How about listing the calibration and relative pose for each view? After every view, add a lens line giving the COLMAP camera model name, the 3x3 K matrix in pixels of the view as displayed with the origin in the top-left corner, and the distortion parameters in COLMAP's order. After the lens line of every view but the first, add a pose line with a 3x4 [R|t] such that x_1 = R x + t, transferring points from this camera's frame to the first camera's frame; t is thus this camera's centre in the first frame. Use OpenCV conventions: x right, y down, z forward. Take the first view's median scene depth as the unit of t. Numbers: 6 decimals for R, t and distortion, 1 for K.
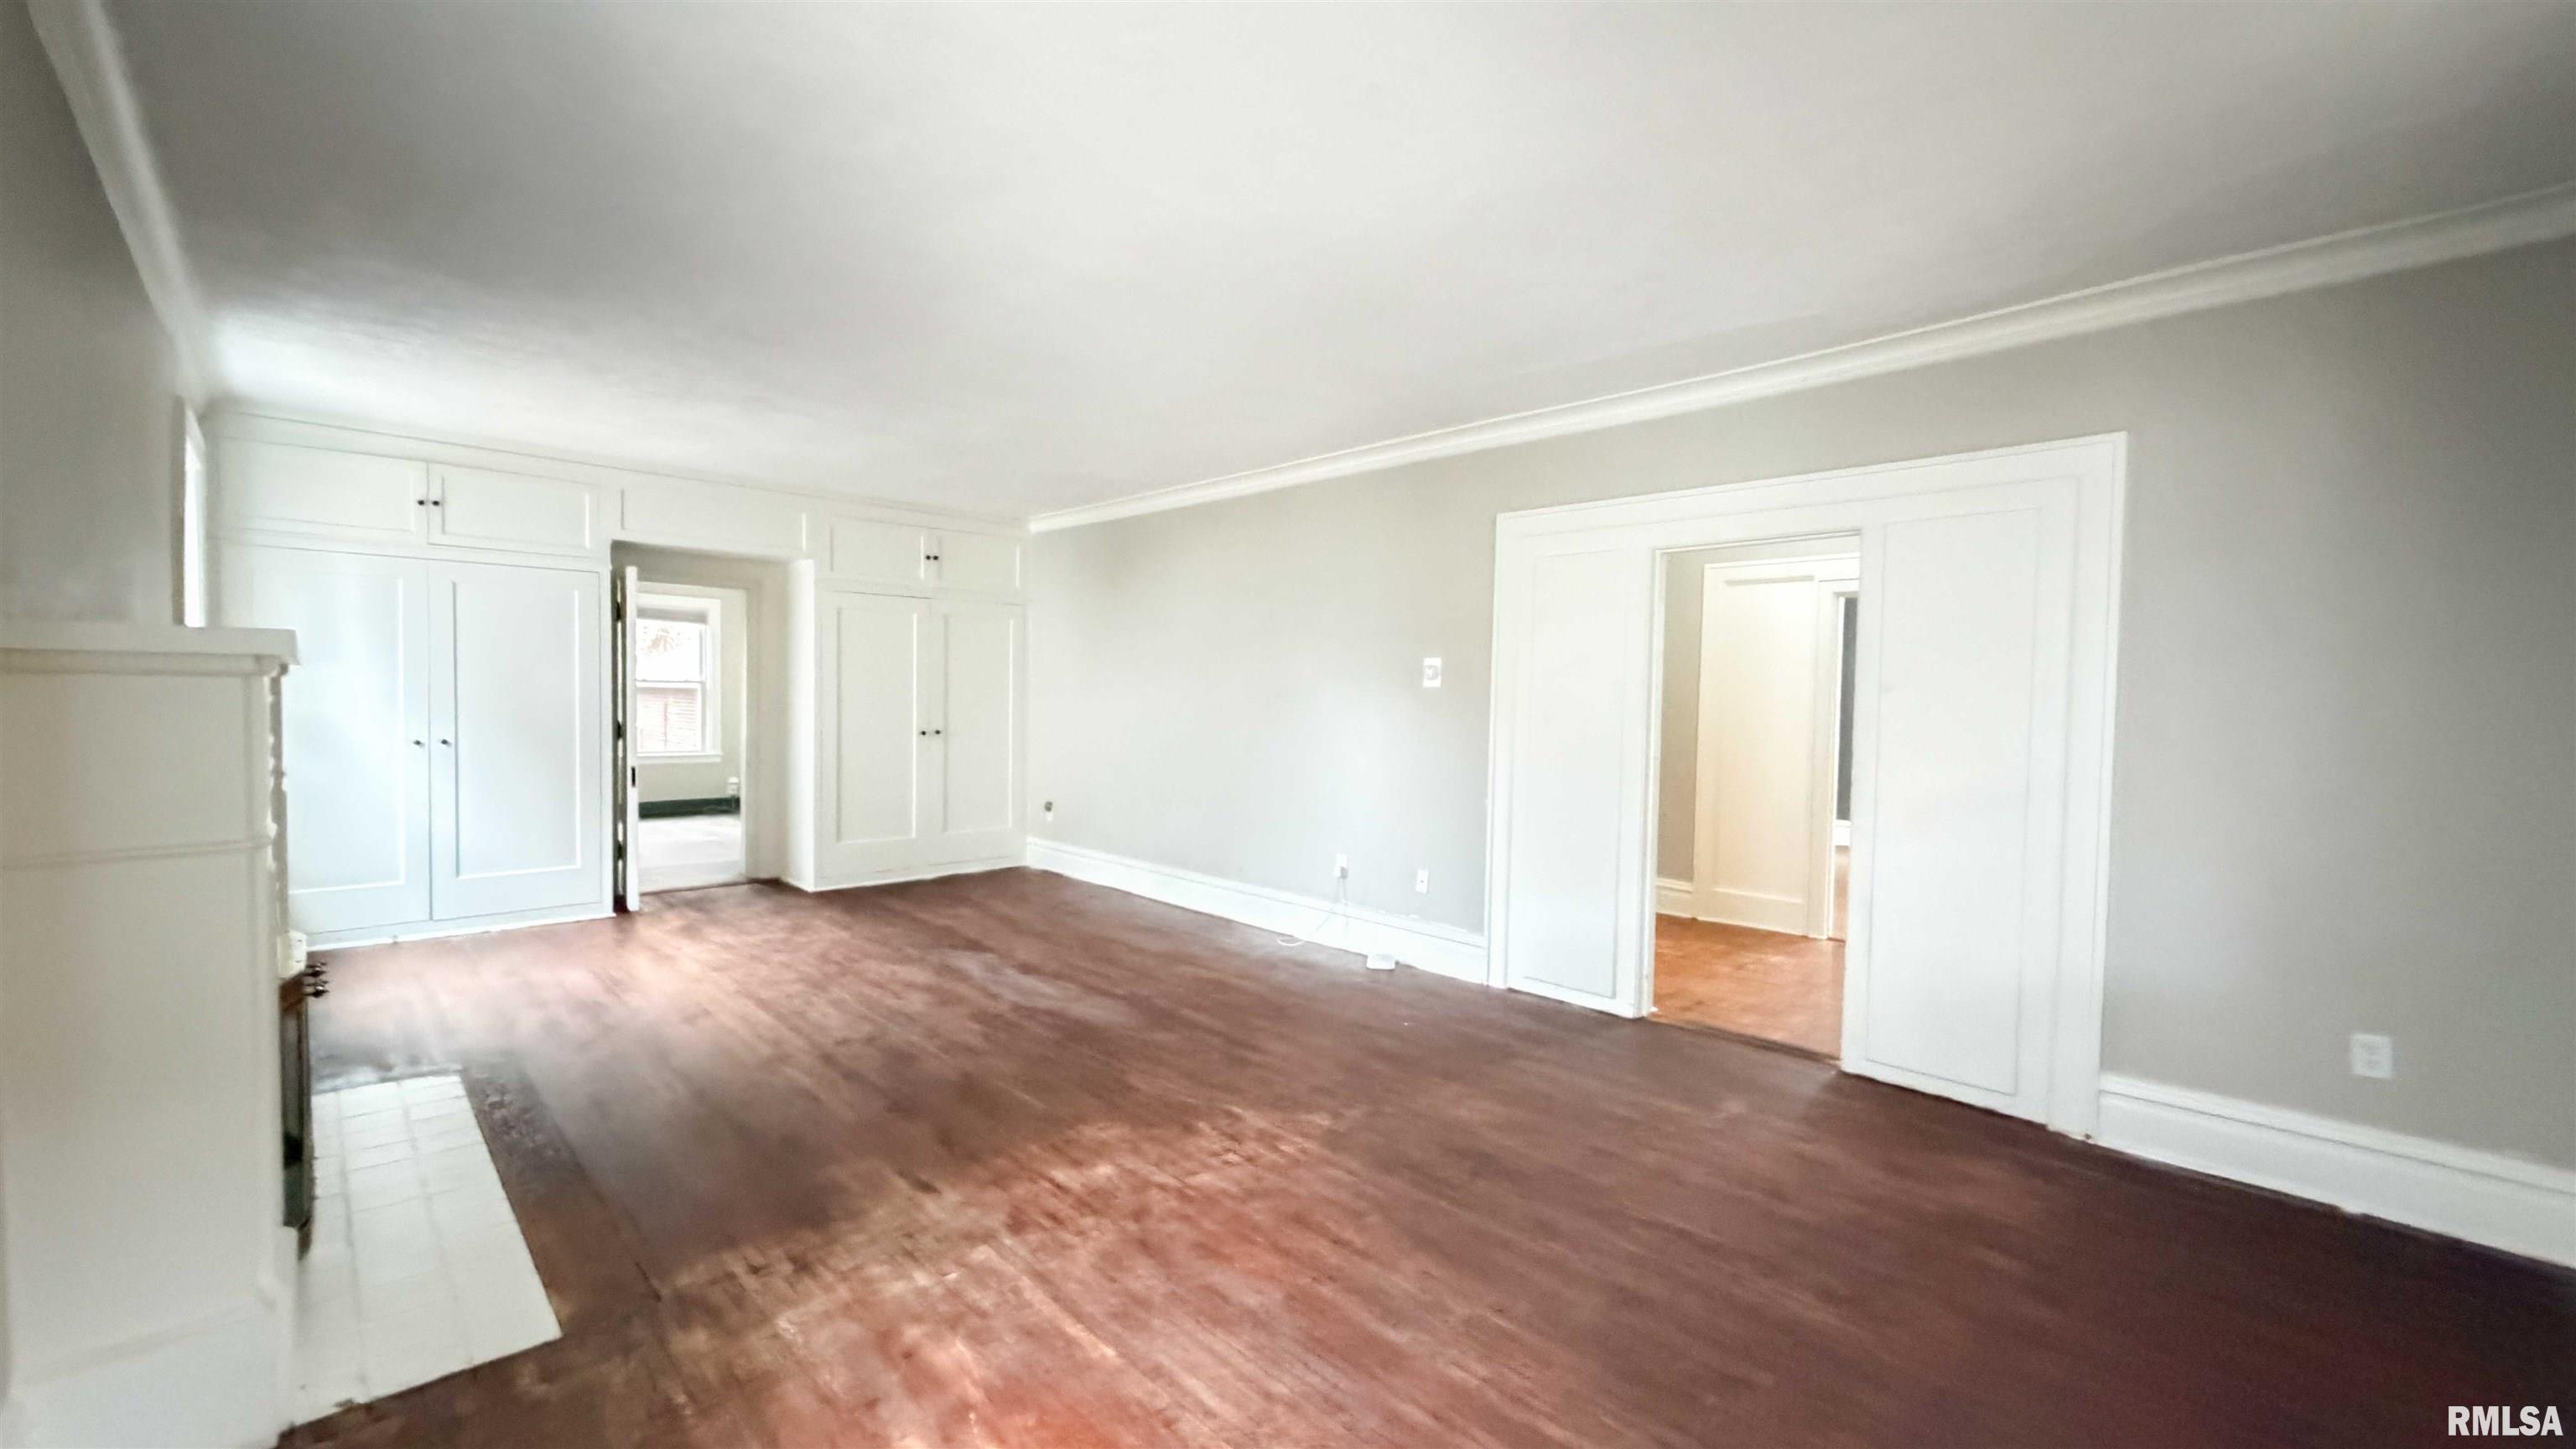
lens RADIAL K [[1029.1, 0, 1279.0], [0, 1029.1, 727.8], [0, 0, 1]] dist [0.001146, 0.000112]
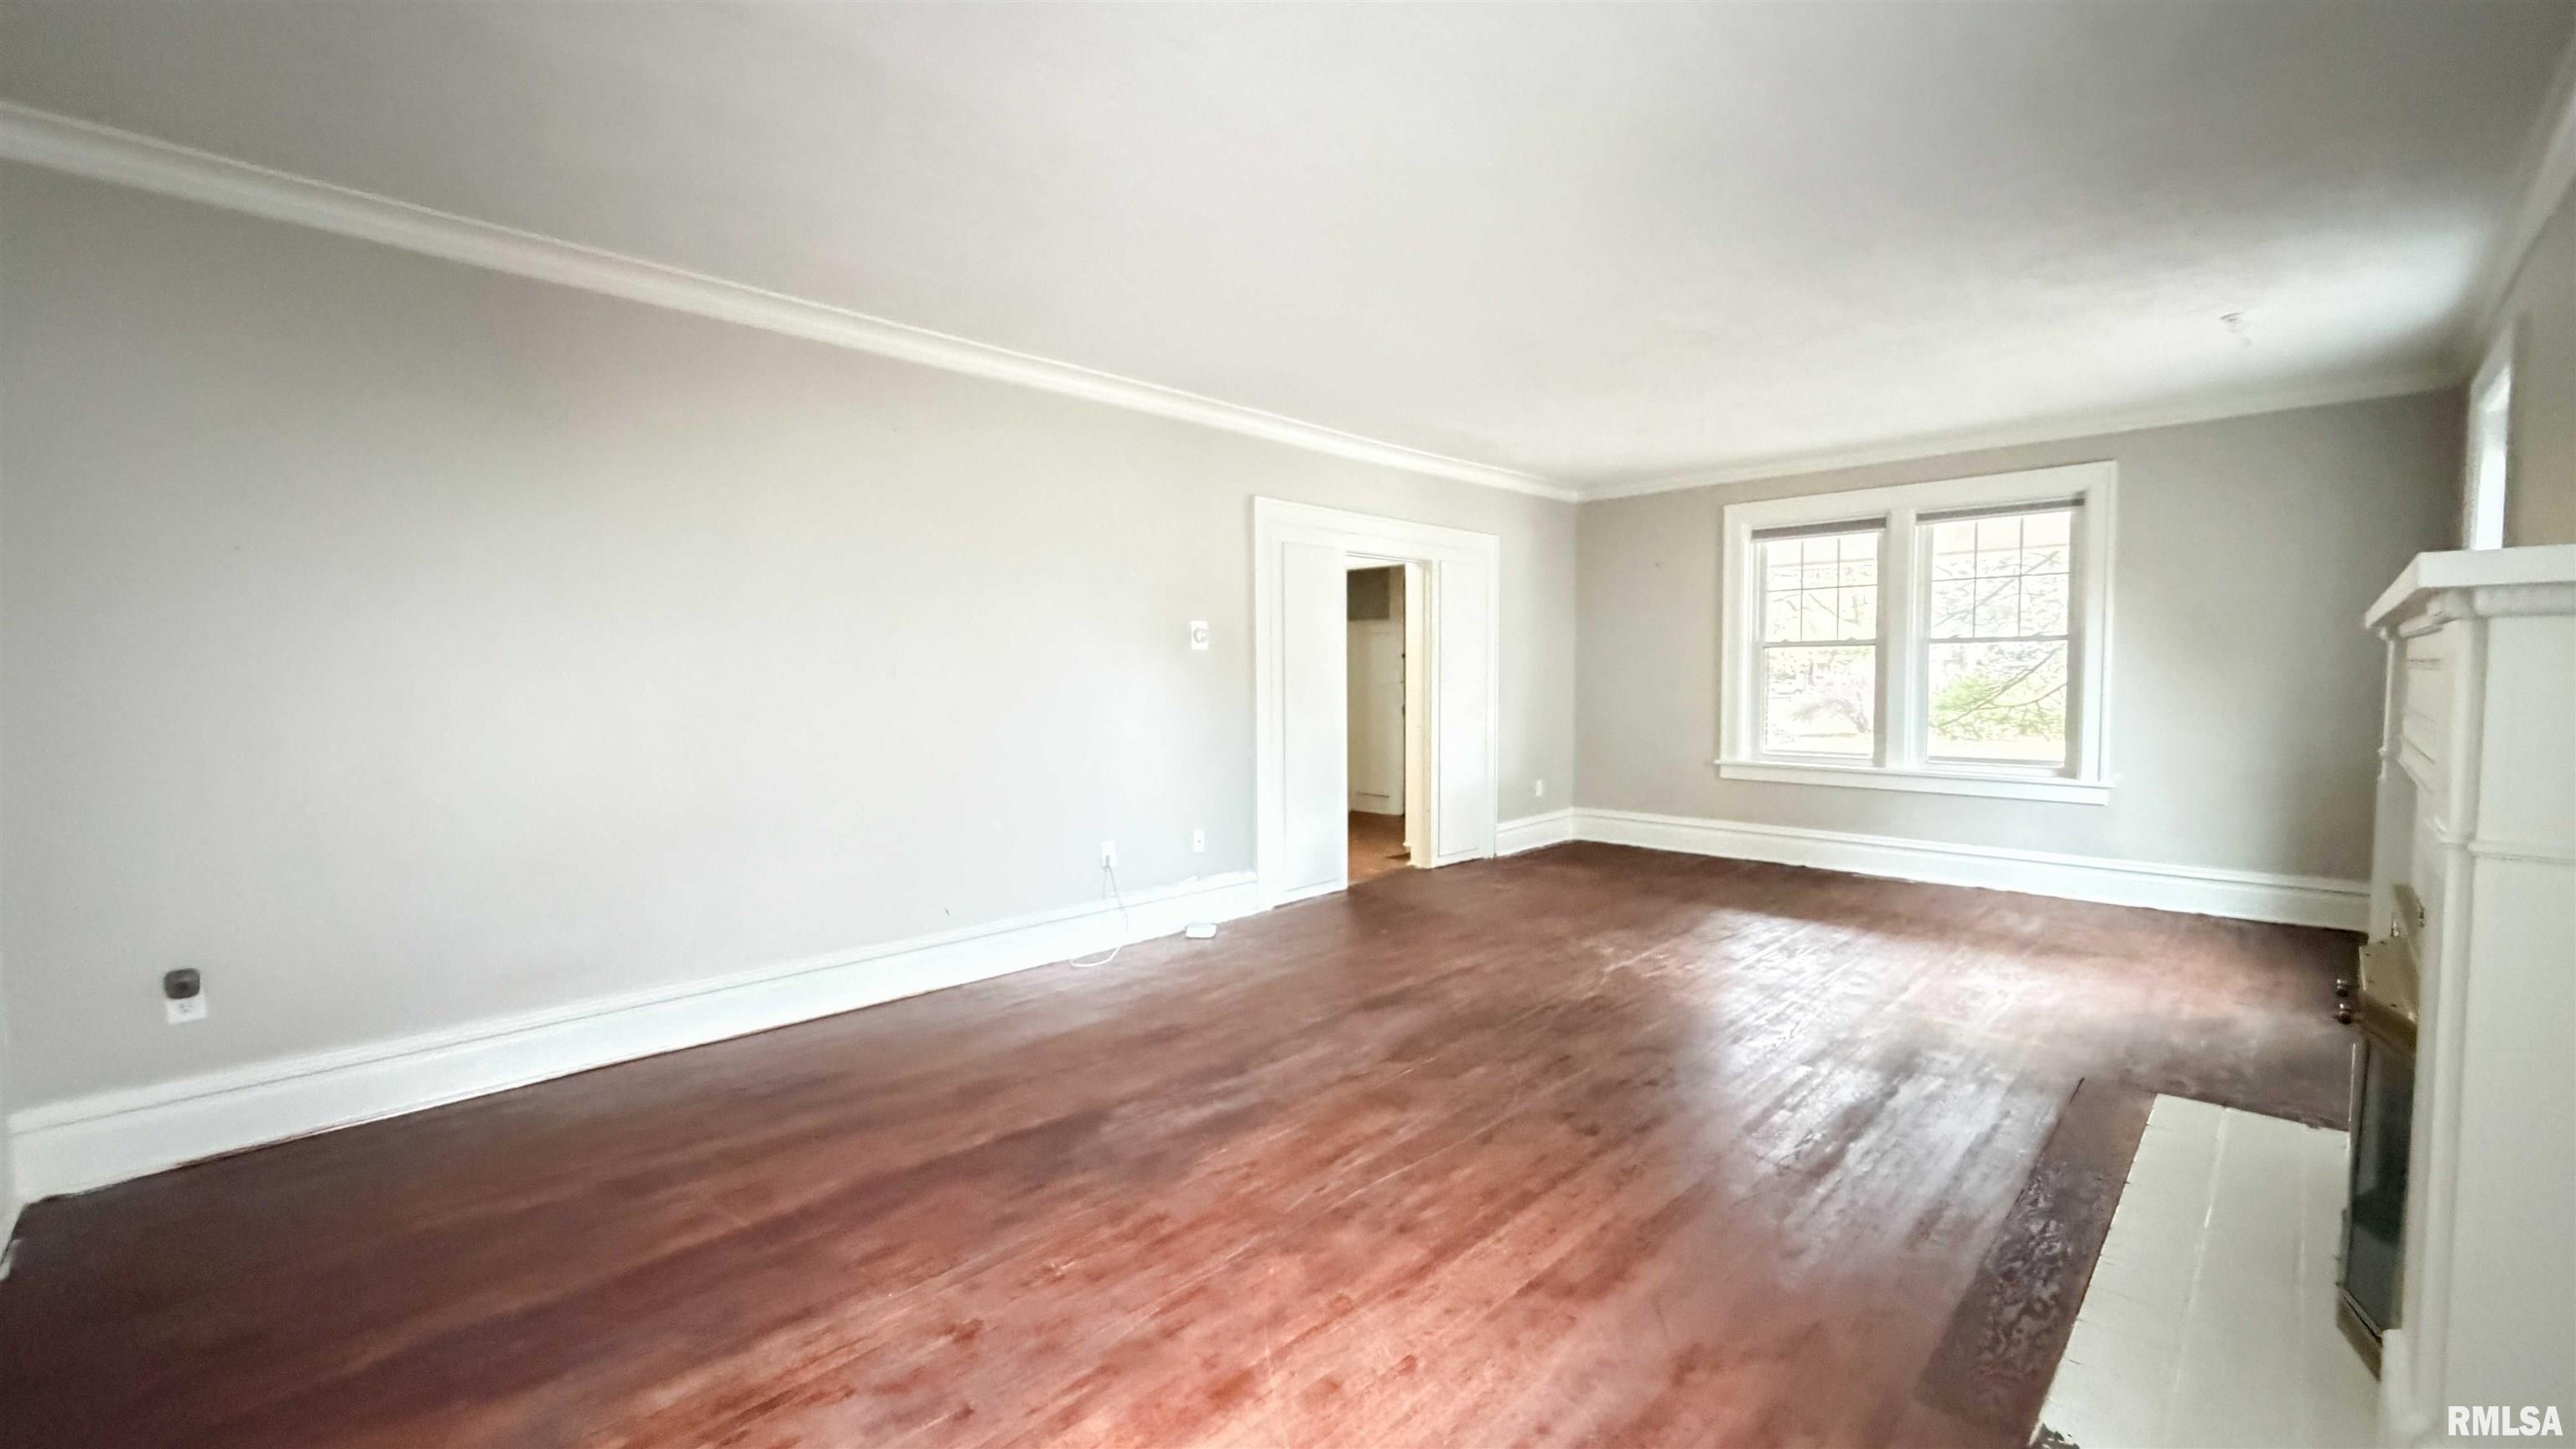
lens RADIAL K [[1029.1, 0, 1279.0], [0, 1029.1, 727.8], [0, 0, 1]] dist [0.001146, 0.000112]
pose [[-0.023787, -0.073012, 0.997047, -0.999453], [0.038122, 0.996538, 0.073884, -0.039888], [-0.998990, 0.039767, -0.020921, 1.081247]]
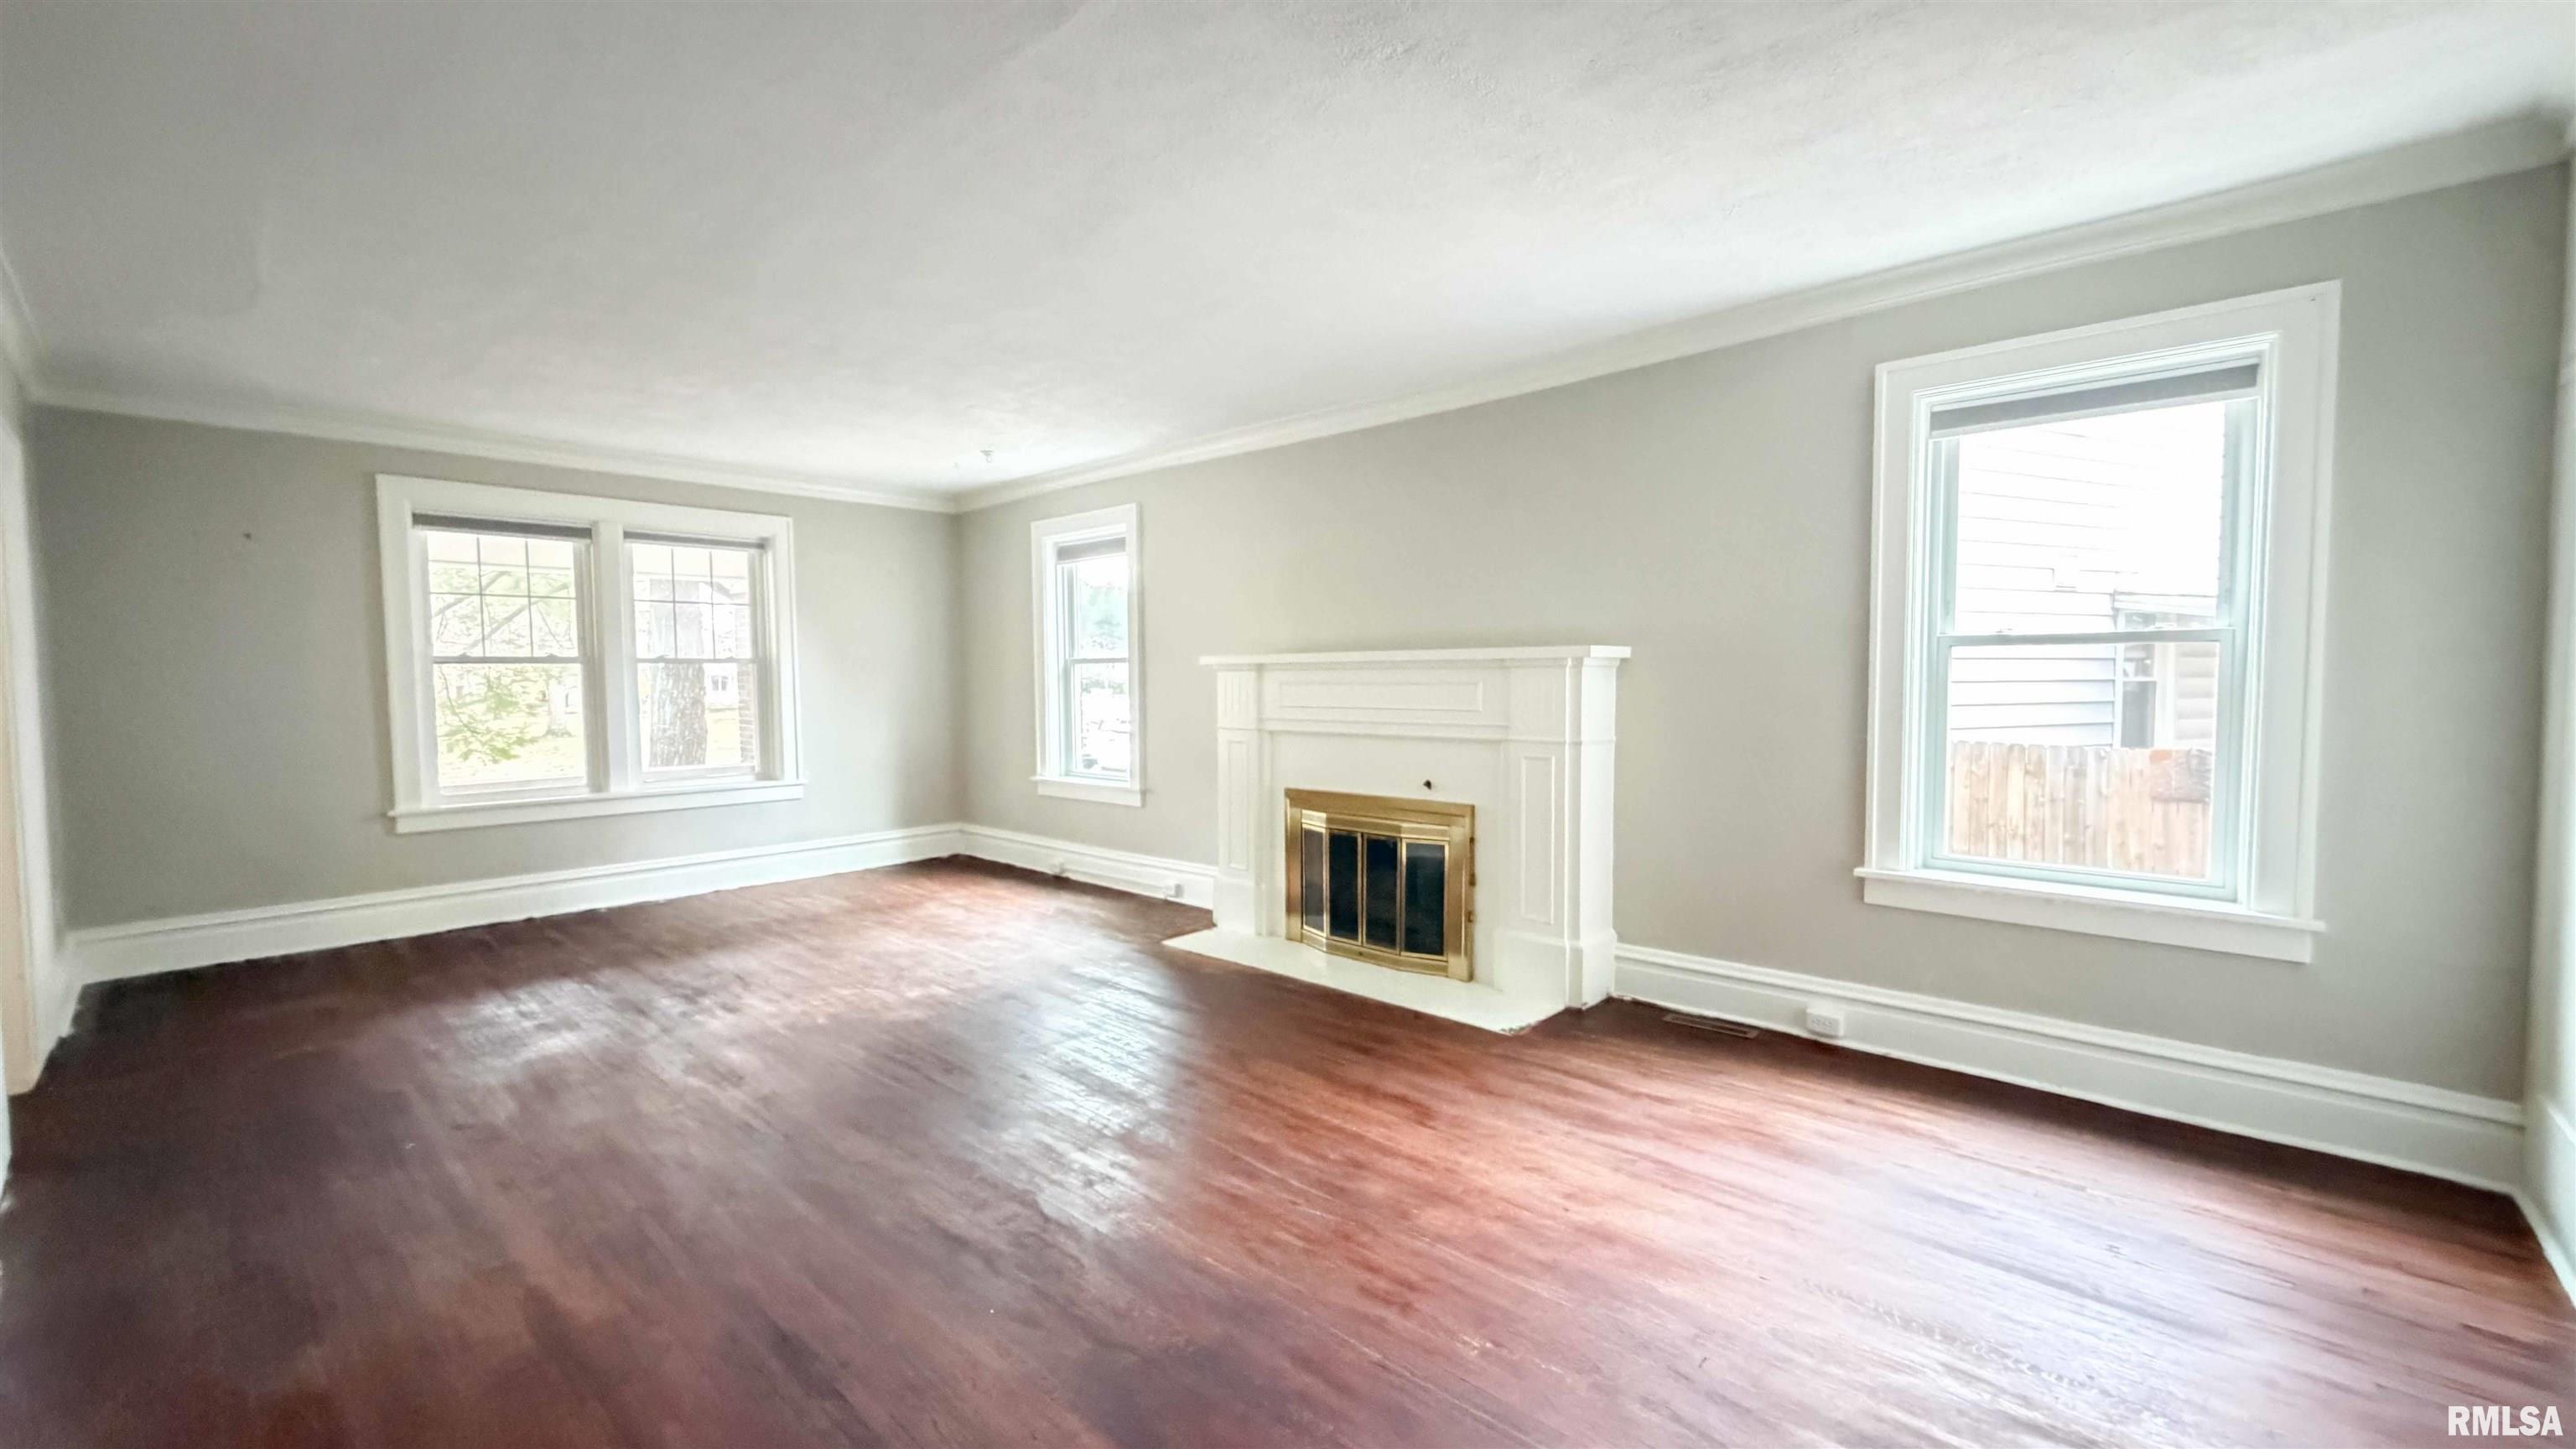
lens RADIAL K [[1029.1, 0, 1279.0], [0, 1029.1, 727.8], [0, 0, 1]] dist [0.001146, 0.000112]
pose [[-0.998187, -0.007385, -0.059731, -0.395296], [-0.012226, 0.996631, 0.081095, -0.053046], [0.058931, 0.081678, -0.994915, 1.616095]]
